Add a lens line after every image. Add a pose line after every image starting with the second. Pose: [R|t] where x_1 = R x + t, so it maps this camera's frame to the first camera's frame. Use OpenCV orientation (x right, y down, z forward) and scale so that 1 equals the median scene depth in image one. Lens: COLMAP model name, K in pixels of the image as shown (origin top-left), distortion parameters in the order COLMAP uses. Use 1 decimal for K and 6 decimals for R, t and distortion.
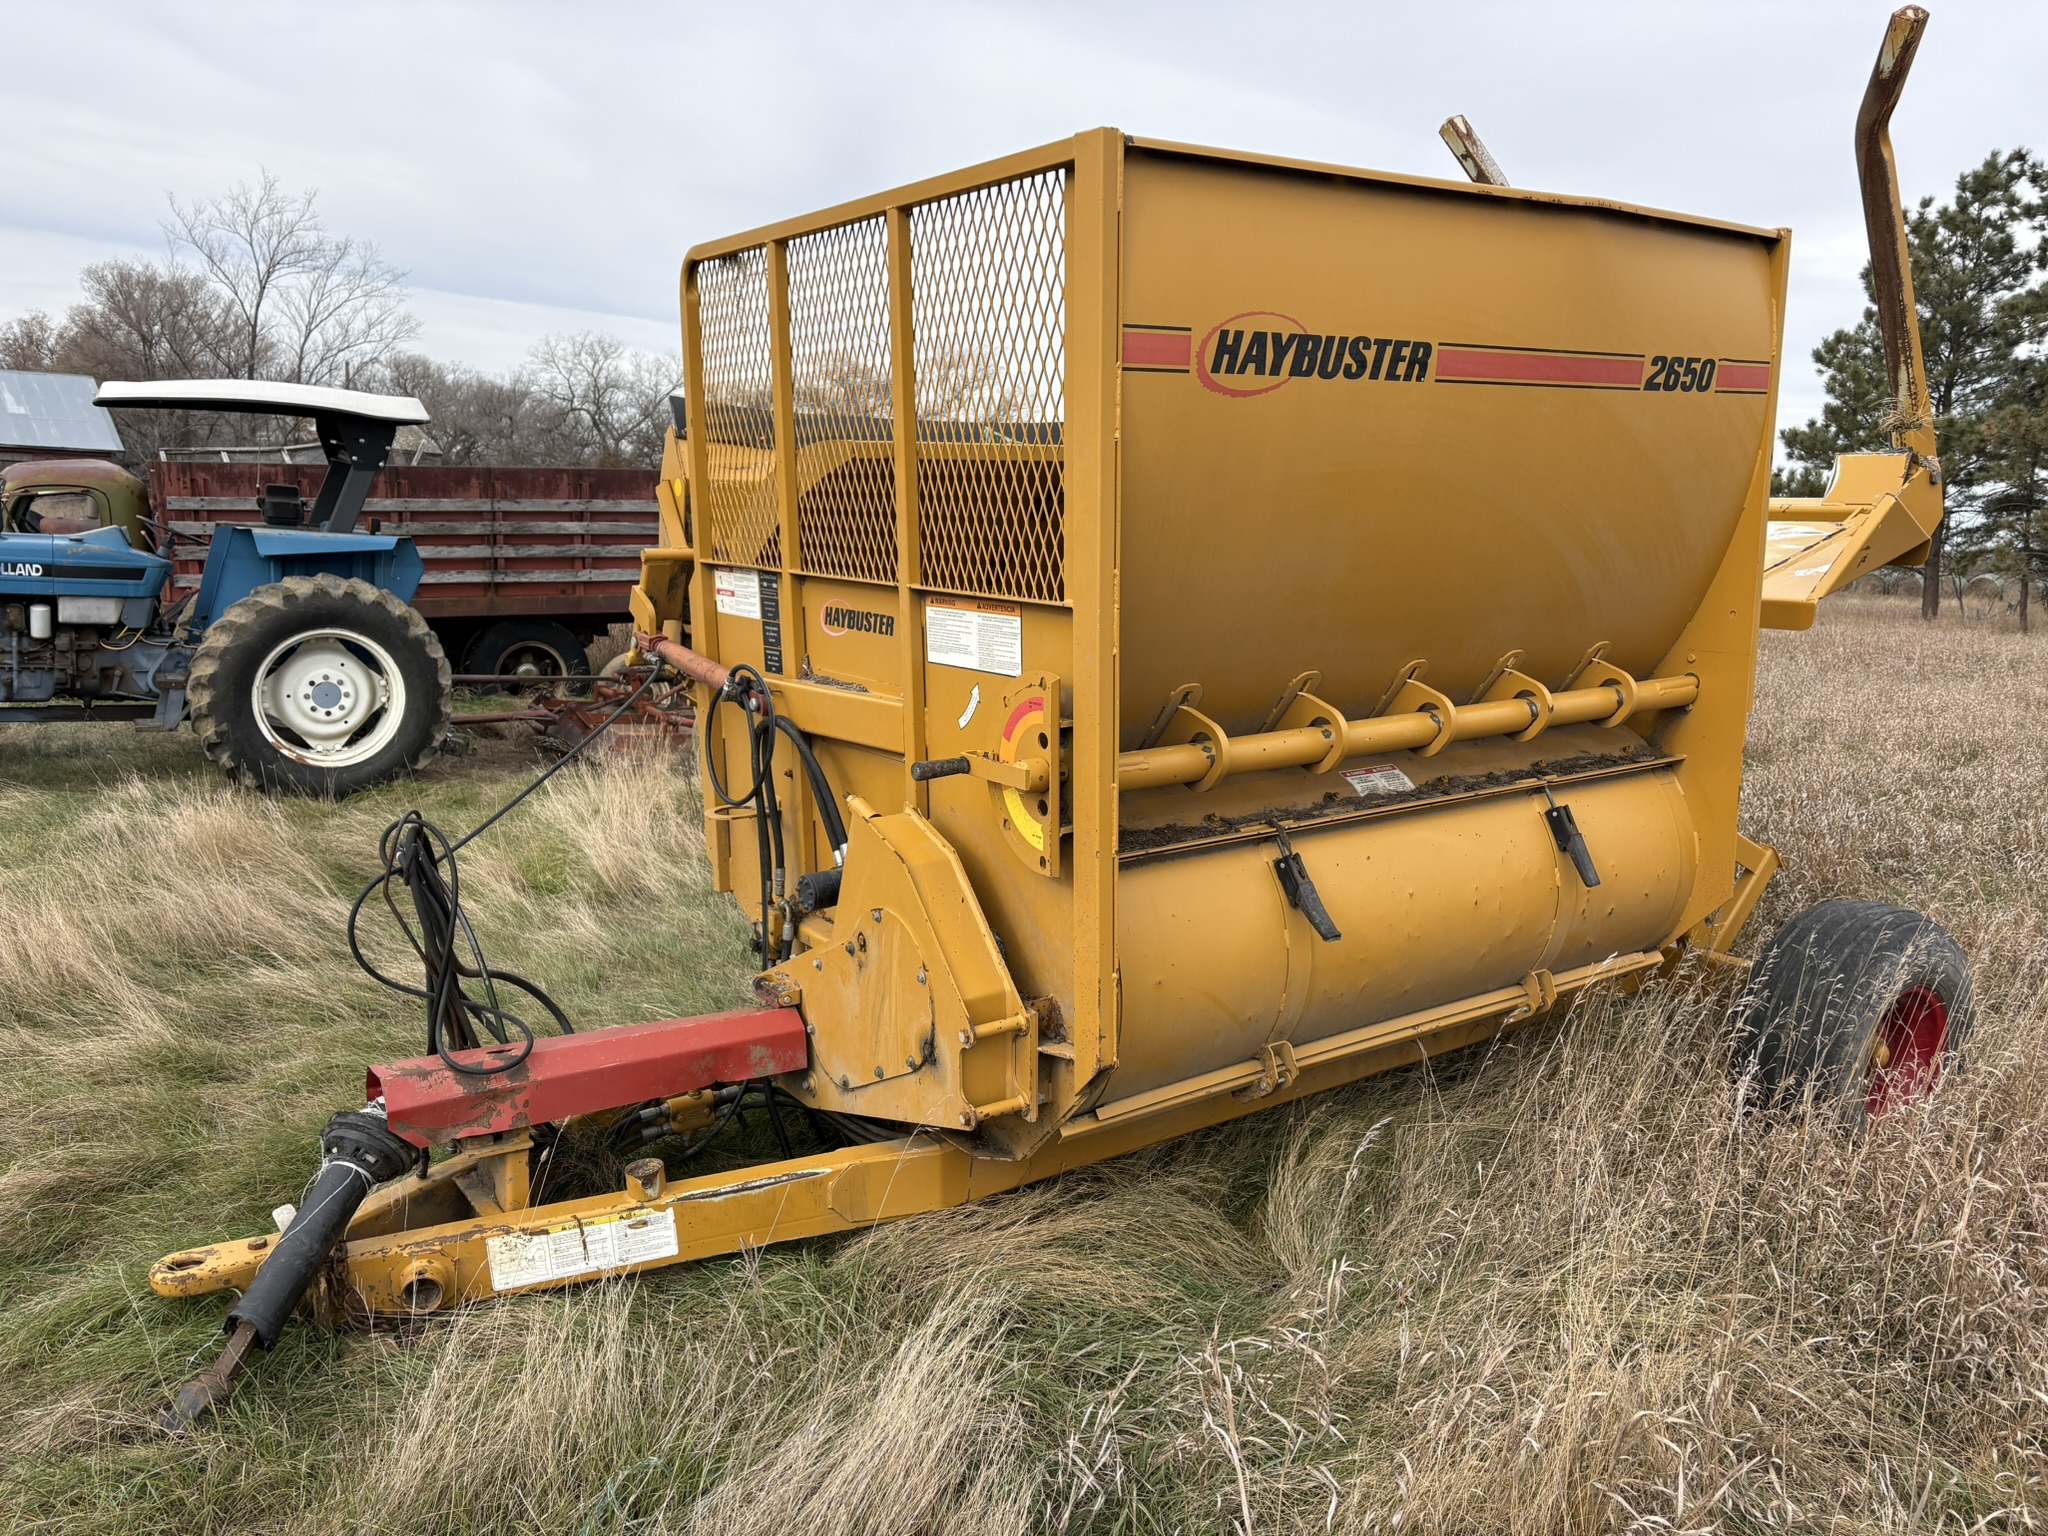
lens RADIAL K [[1564.2, 0, 1024.0], [0, 1564.2, 768.0], [0, 0, 1]] dist [0.005326, 0.002155]
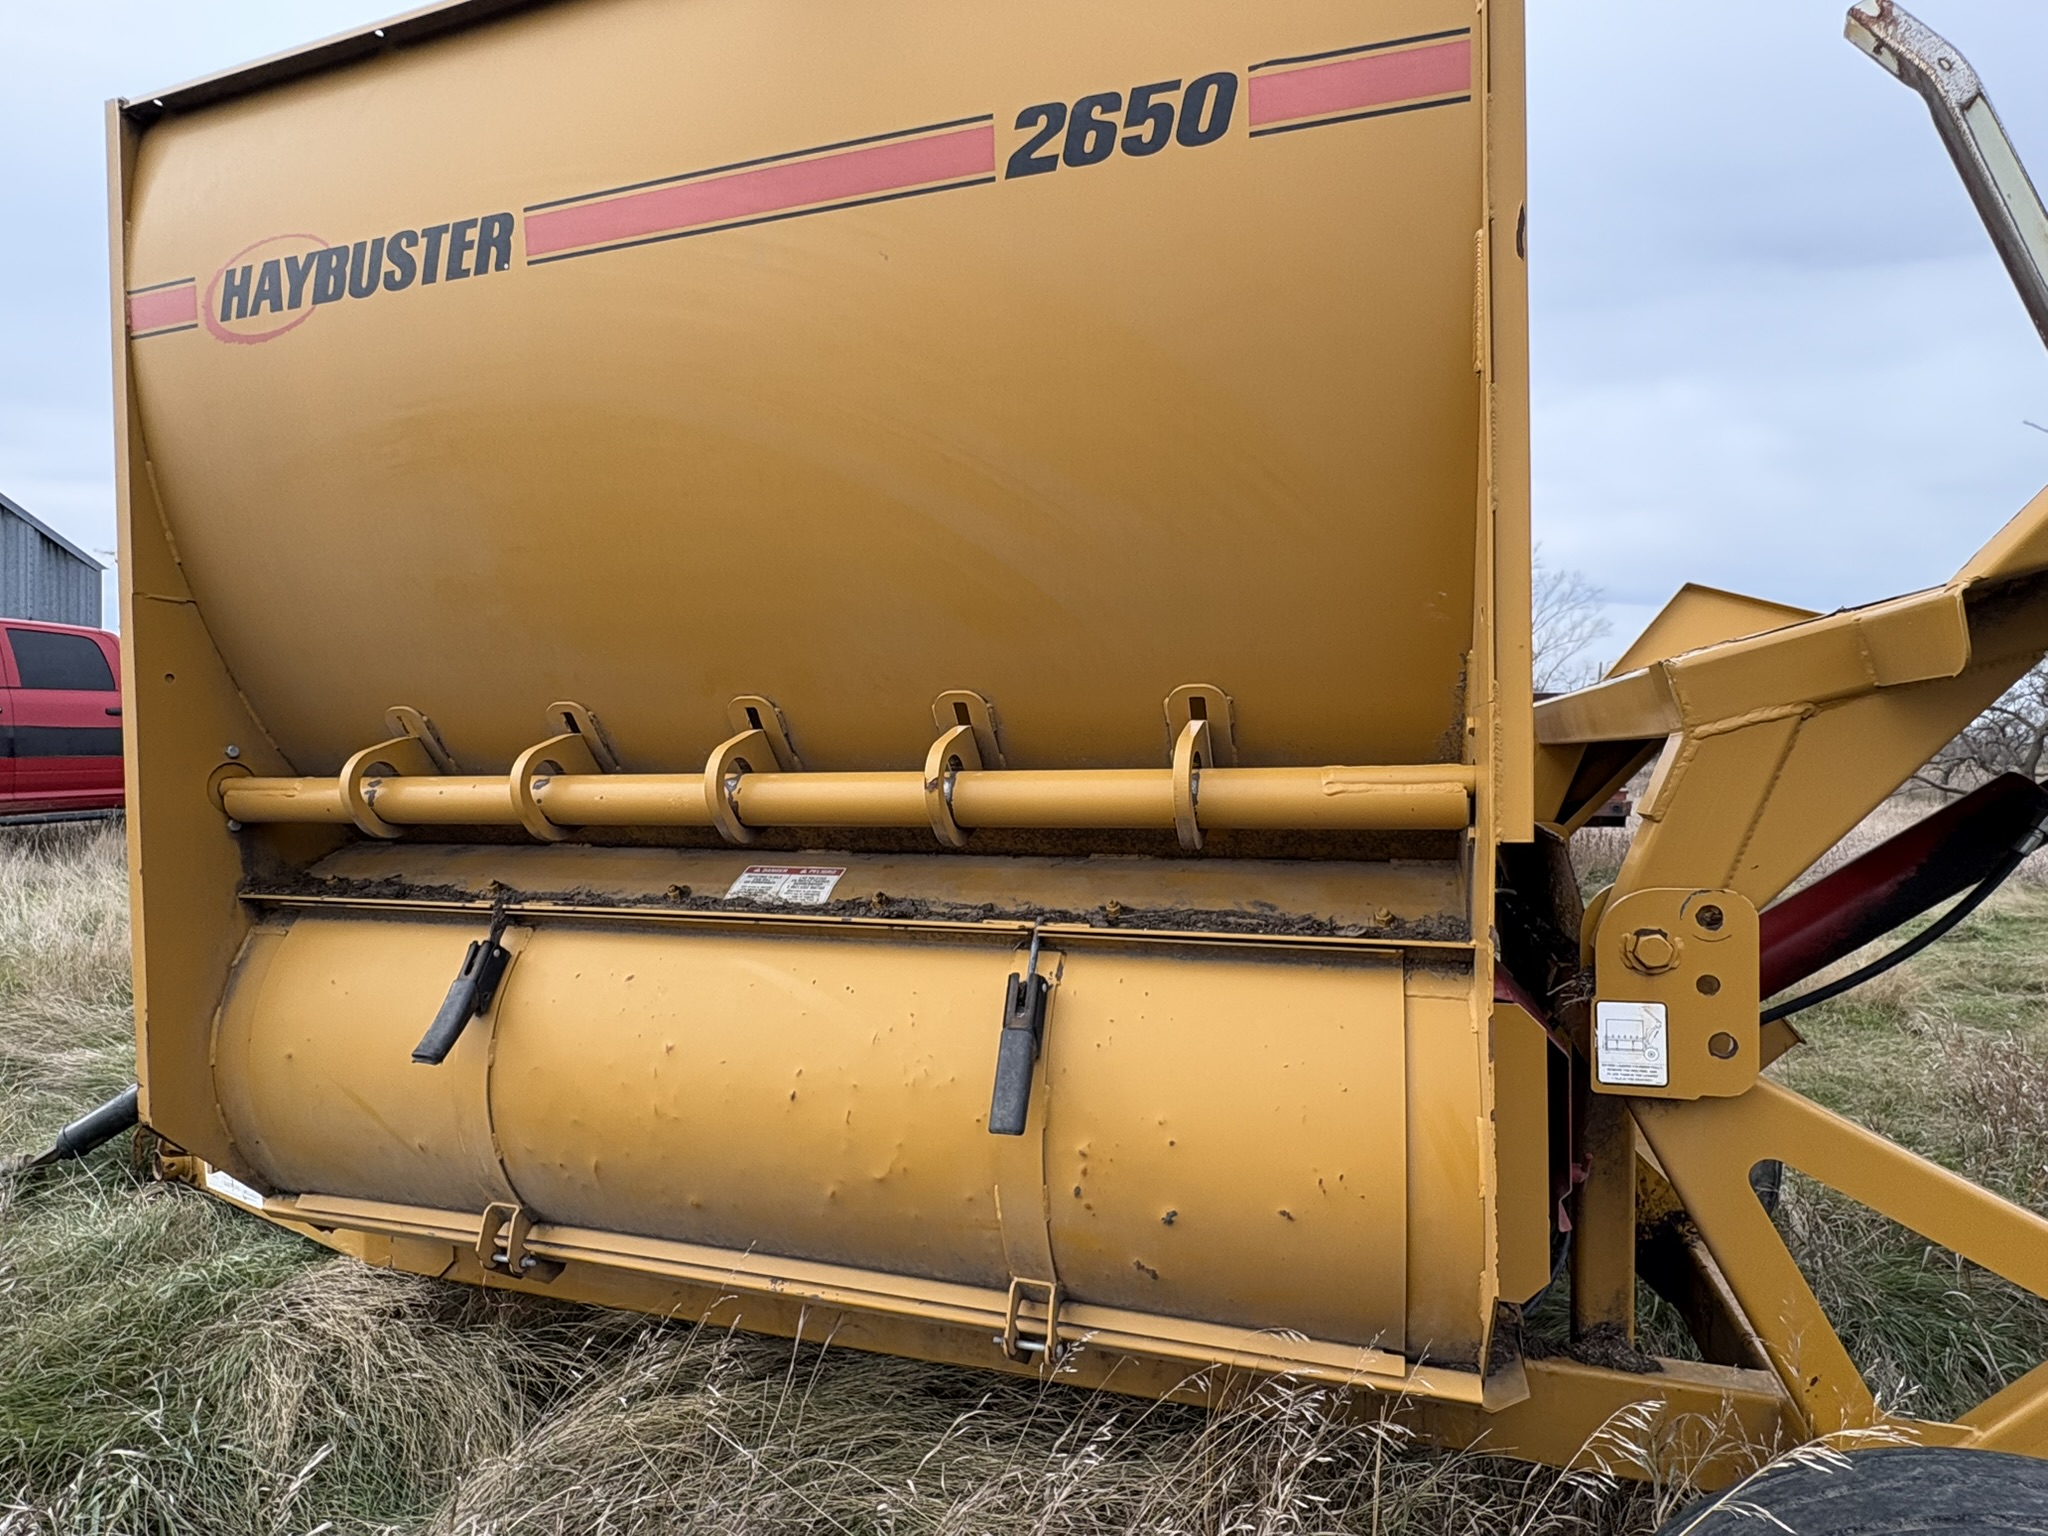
lens RADIAL K [[1092.5, 0, 1024.0], [0, 1092.5, 768.0], [0, 0, 1]] dist [-0.000254, 0.000477]
pose [[0.605887, 0.009733, -0.795491, 0.807045], [-0.141627, 0.985272, -0.095815, -0.013027], [0.782843, 0.170716, 0.598342, 0.950839]]
